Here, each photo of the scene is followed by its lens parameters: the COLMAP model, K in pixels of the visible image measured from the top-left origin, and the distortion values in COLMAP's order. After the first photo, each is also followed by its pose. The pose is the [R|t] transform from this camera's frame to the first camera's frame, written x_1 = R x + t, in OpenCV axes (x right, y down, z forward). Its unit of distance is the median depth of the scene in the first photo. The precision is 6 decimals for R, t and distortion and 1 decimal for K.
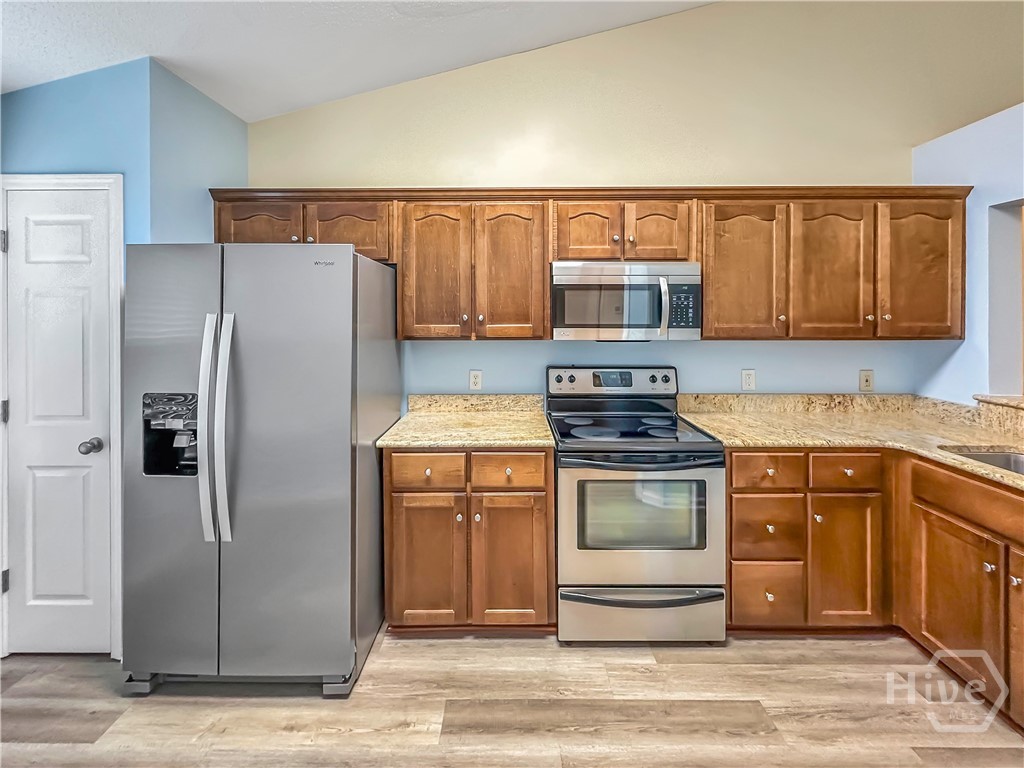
lens RADIAL K [[437.0, 0, 560.8], [0, 437.0, 312.8], [0, 0, 1]] dist [-0.005974, 0.001110]
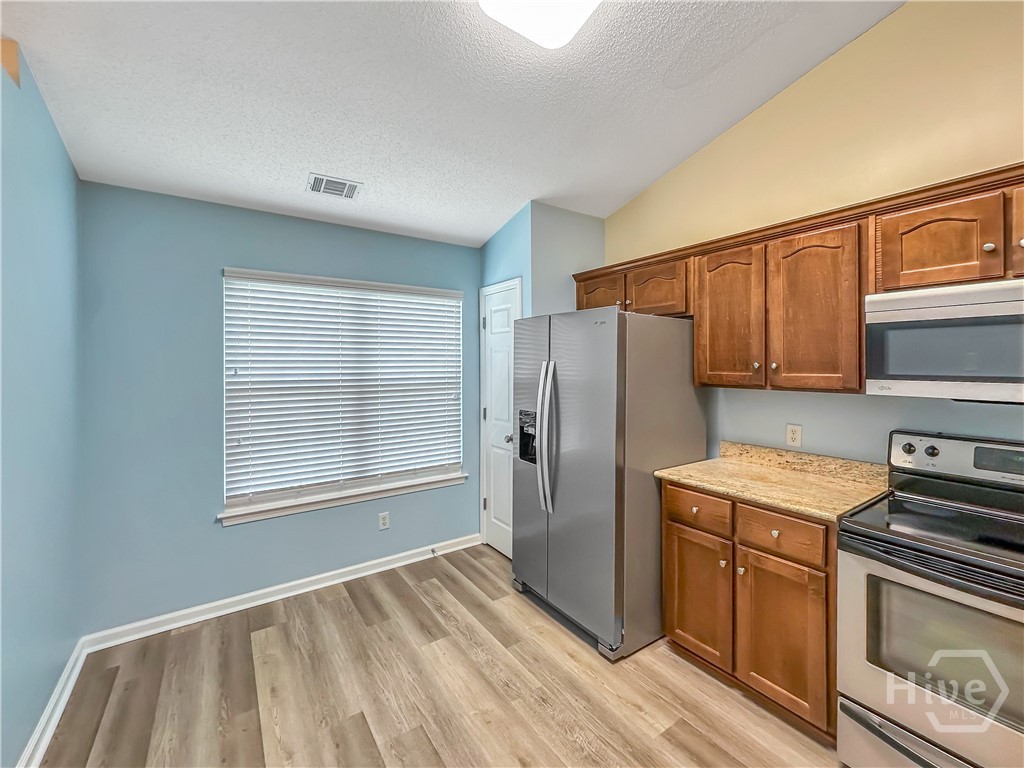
lens RADIAL K [[437.0, 0, 528.7], [0, 437.0, 362.2], [0, 0, 1]] dist [-0.005974, 0.001110]
pose [[0.578846, 0.000271, -0.815437, 0.322557], [0.001278, 0.999998, 0.001239, 0.002514], [0.815436, -0.001759, 0.578845, 0.052218]]
